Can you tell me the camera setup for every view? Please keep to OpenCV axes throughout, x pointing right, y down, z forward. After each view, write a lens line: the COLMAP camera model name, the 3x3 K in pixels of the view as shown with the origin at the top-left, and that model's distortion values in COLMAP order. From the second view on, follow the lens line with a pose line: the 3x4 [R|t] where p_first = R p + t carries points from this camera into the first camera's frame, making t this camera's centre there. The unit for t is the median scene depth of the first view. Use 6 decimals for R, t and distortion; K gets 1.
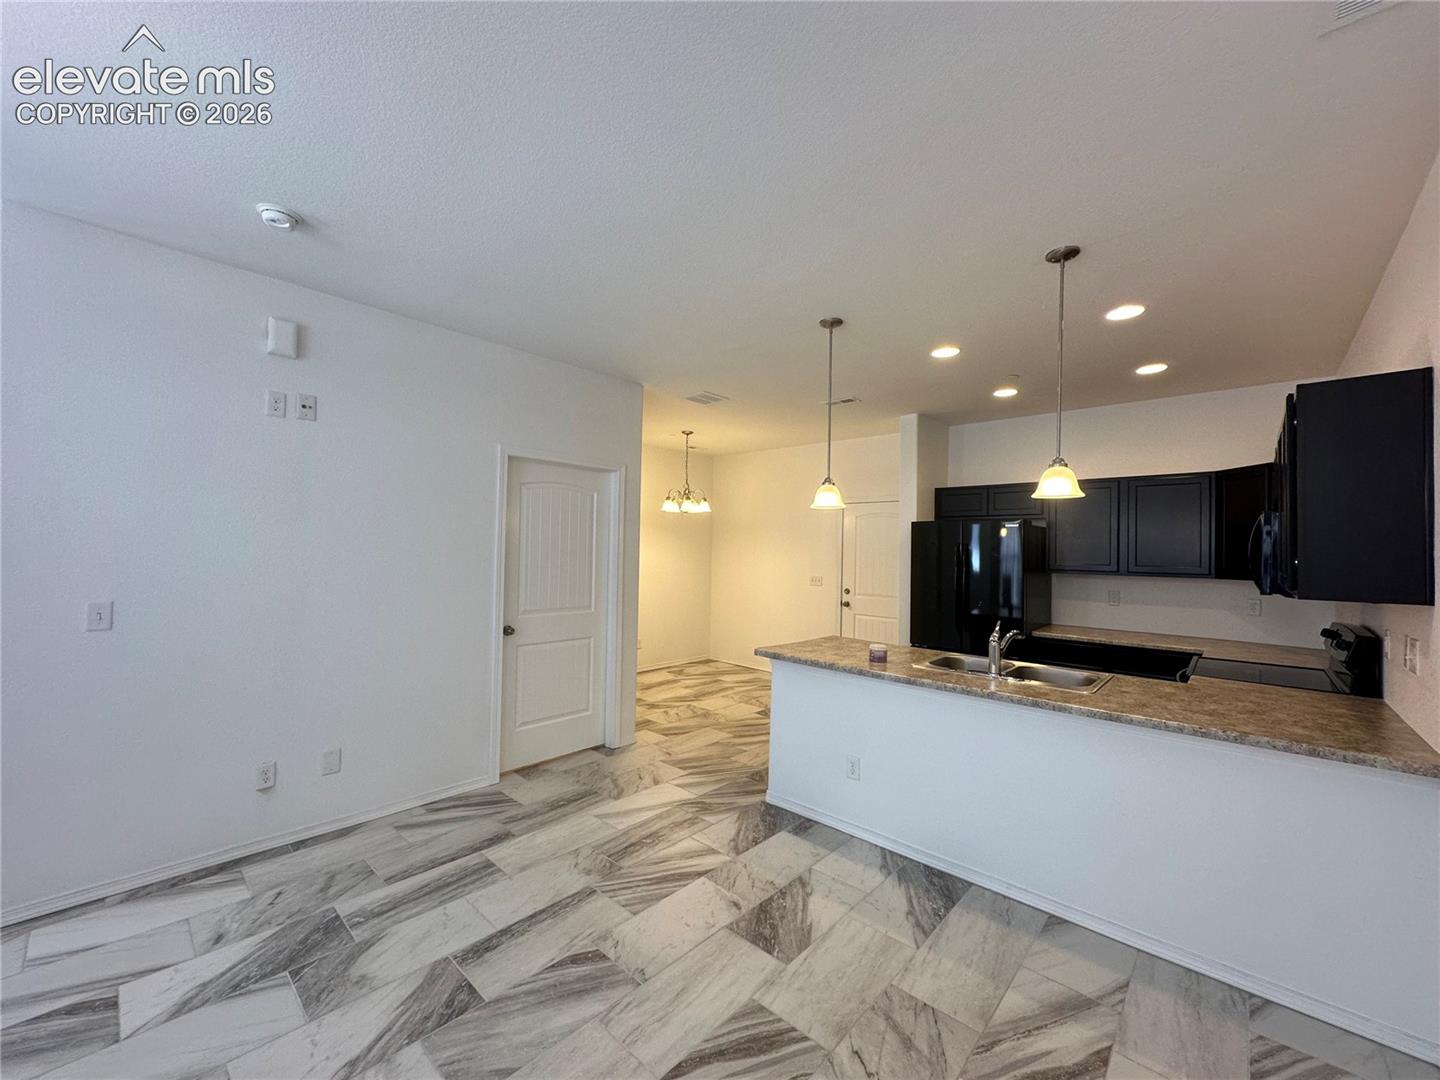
lens RADIAL K [[571.8, 0, 720.0], [0, 571.8, 540.0], [0, 0, 1]] dist [0.000118, -0.000244]
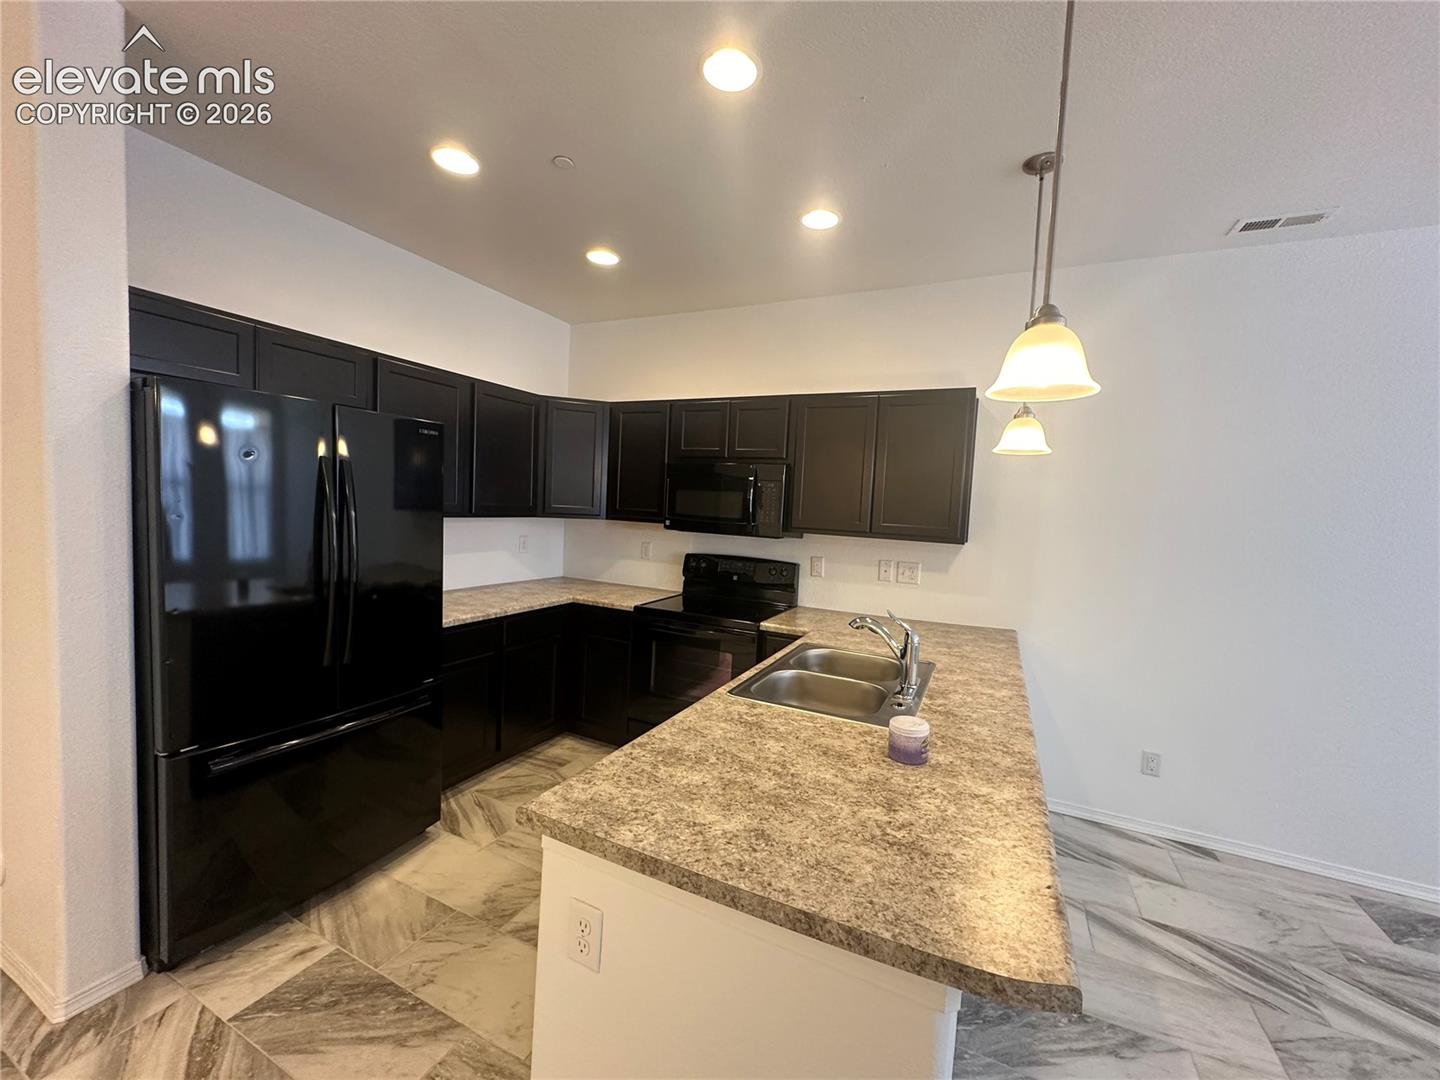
lens RADIAL K [[571.8, 0, 720.0], [0, 571.8, 540.0], [0, 0, 1]] dist [0.000118, -0.000244]
pose [[-0.287813, -0.093806, 0.953082, -0.152938], [-0.072797, 0.994455, 0.075894, 0.031077], [-0.954916, -0.047538, -0.293045, 2.068756]]
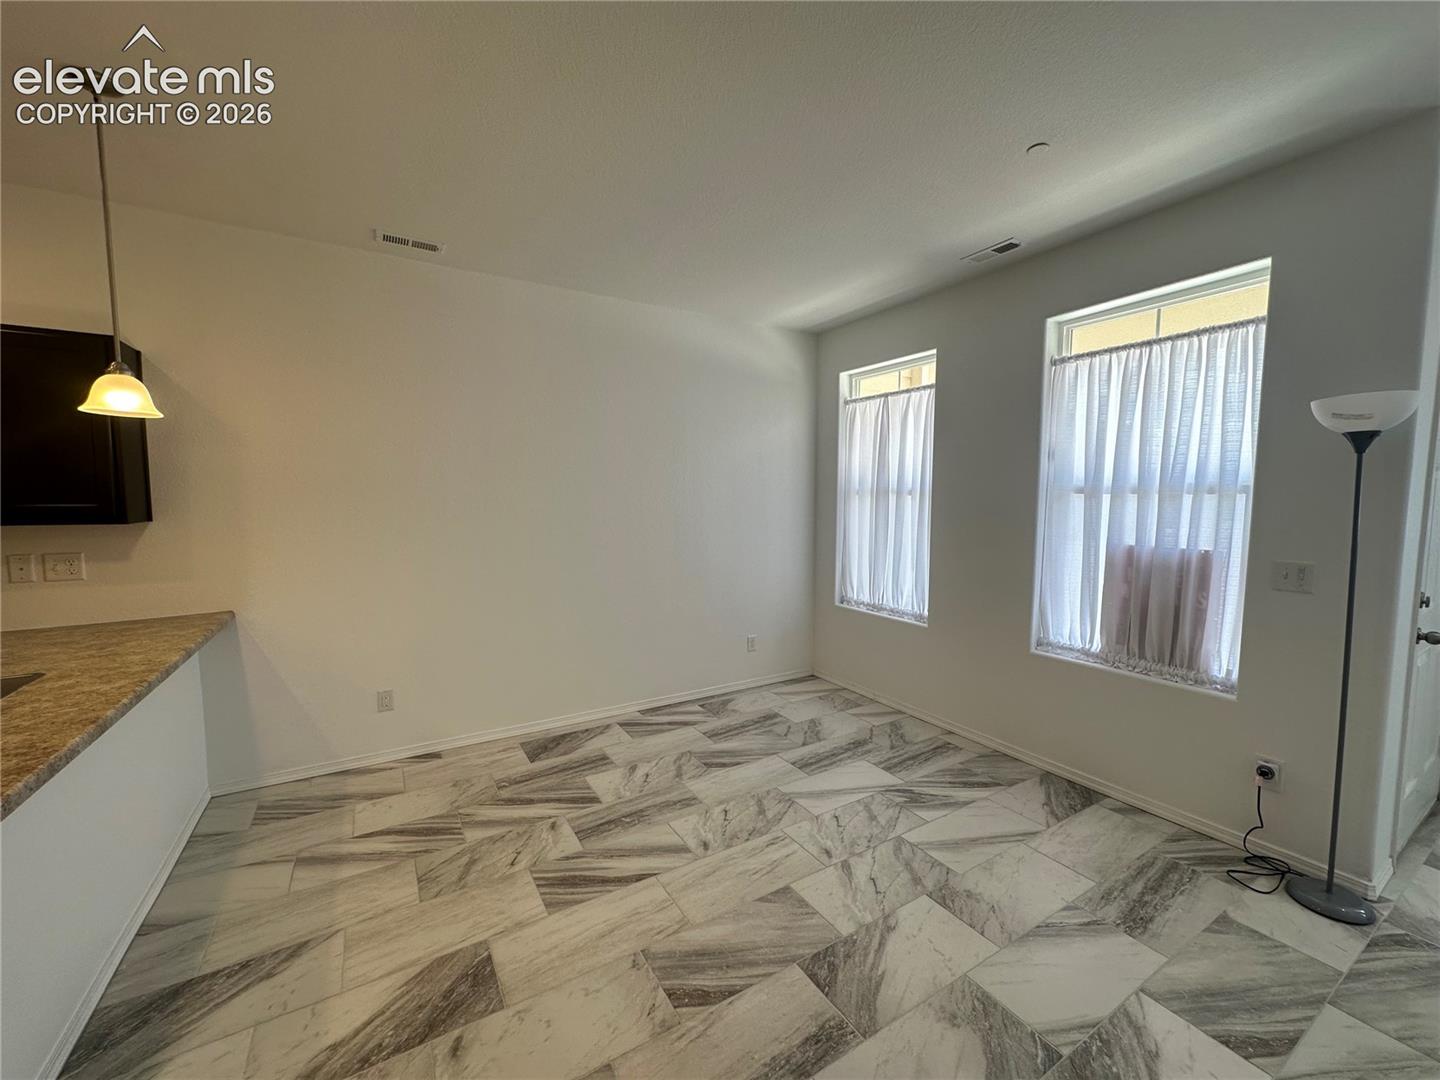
lens RADIAL K [[571.8, 0, 720.0], [0, 571.8, 540.0], [0, 0, 1]] dist [0.000118, -0.000244]
pose [[-0.959289, -0.044076, 0.278964, -0.507645], [-0.027857, 0.997697, 0.061841, 0.031515], [-0.281047, 0.051552, -0.958308, 1.867350]]
